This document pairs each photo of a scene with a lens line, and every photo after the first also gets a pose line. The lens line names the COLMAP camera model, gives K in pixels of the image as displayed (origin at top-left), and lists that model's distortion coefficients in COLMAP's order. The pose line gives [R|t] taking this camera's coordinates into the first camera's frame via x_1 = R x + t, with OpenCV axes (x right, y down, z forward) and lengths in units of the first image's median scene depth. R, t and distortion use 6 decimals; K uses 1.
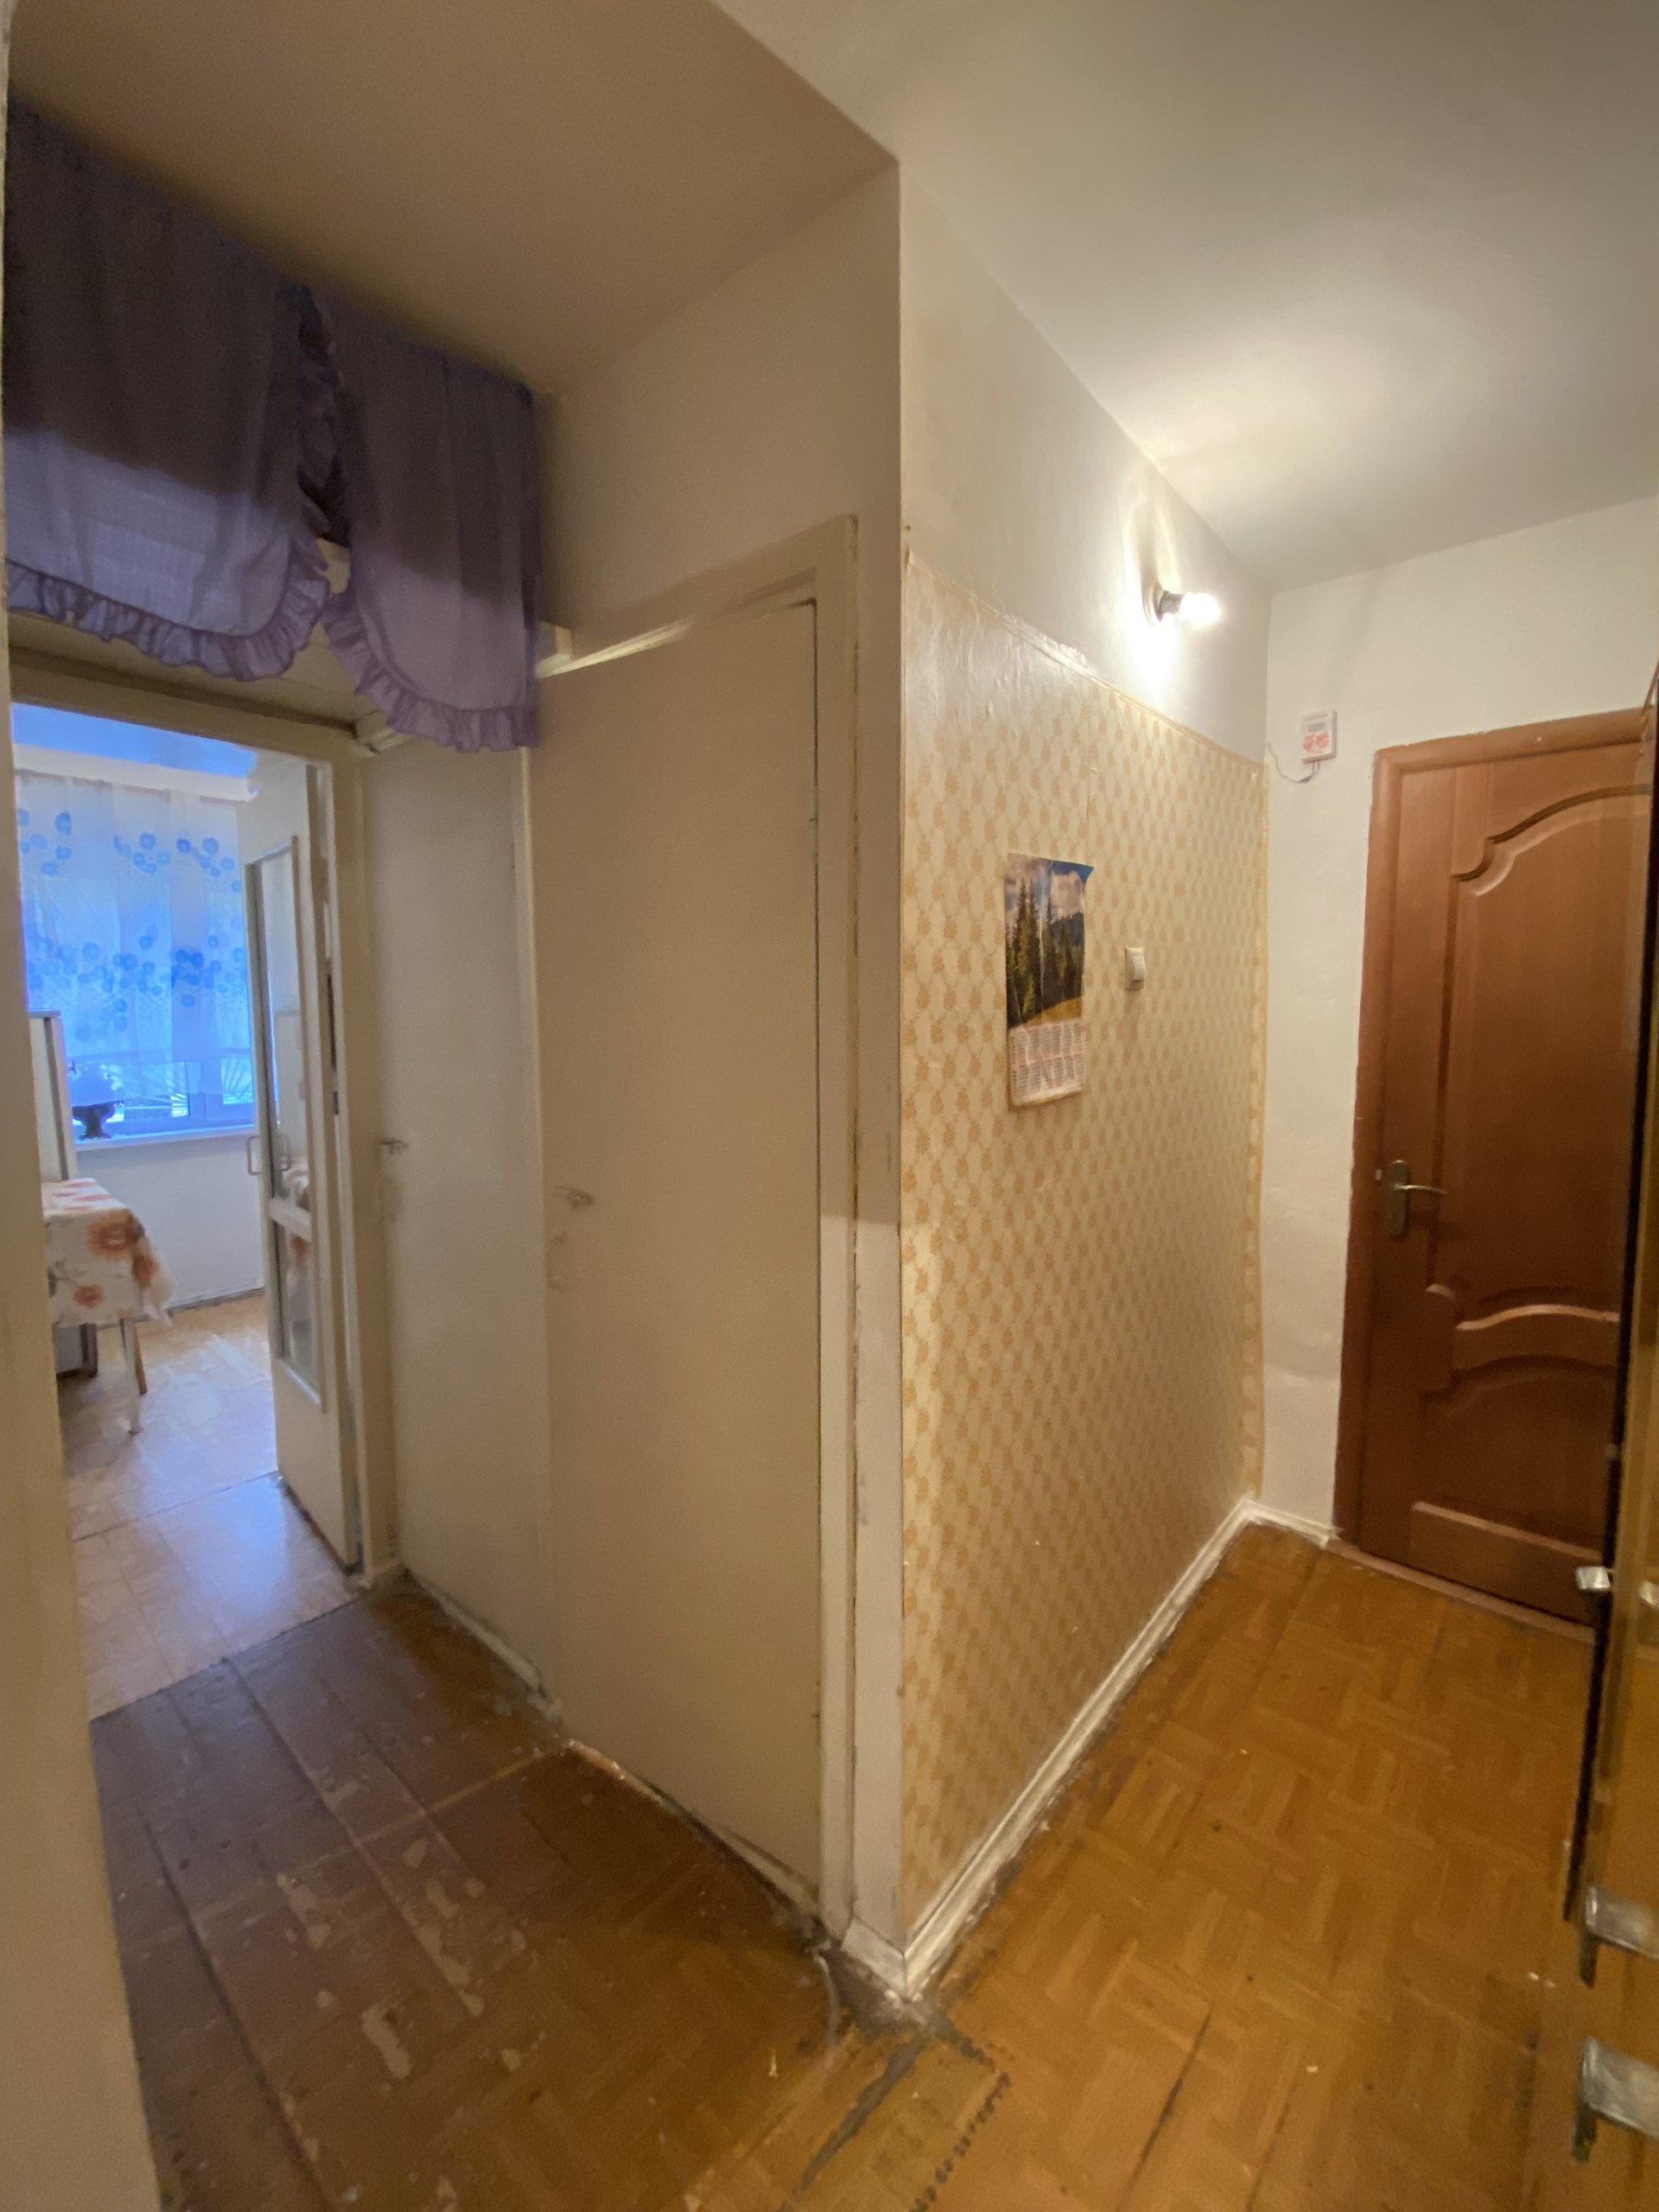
lens RADIAL K [[911.3, 0, 824.4], [0, 911.3, 1090.5], [0, 0, 1]] dist [0.049862, -0.032643]
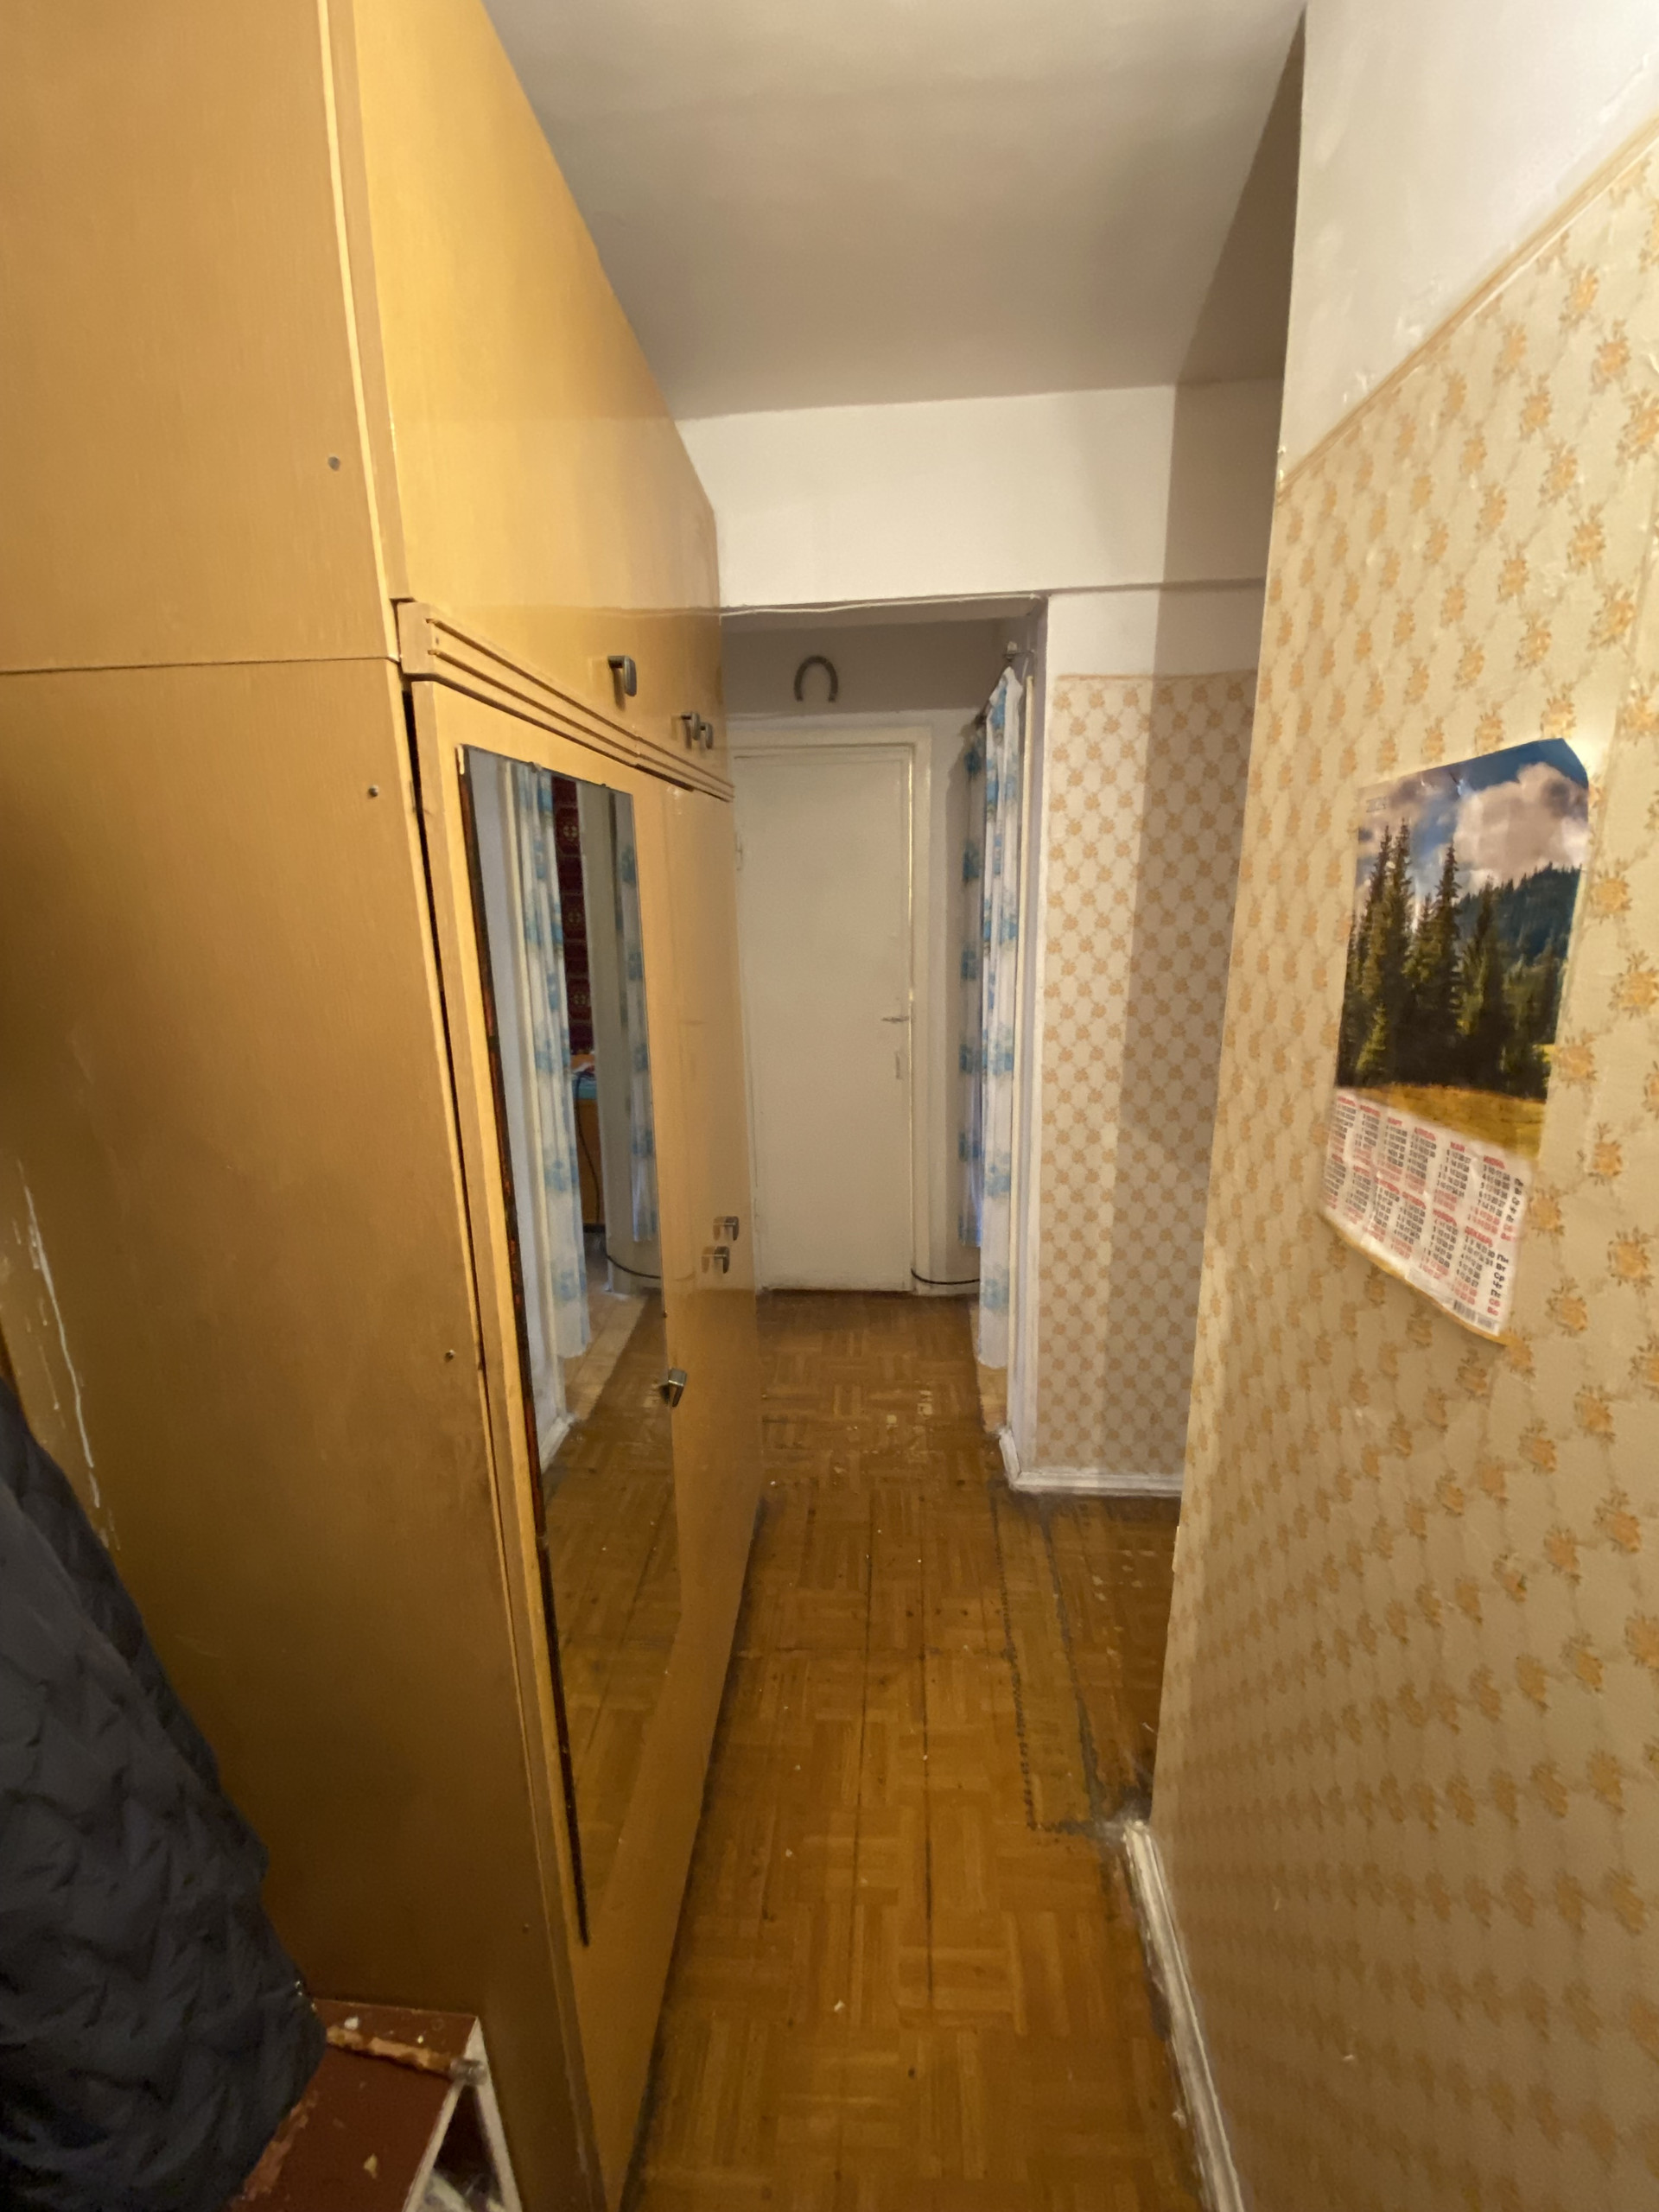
lens RADIAL K [[911.3, 0, 824.4], [0, 911.3, 1090.5], [0, 0, 1]] dist [0.049862, -0.032643]
pose [[-0.812125, 0.157577, -0.561803, 0.774516], [-0.028471, 0.950994, 0.307896, -0.229187], [0.582789, 0.266045, -0.767839, 1.205316]]
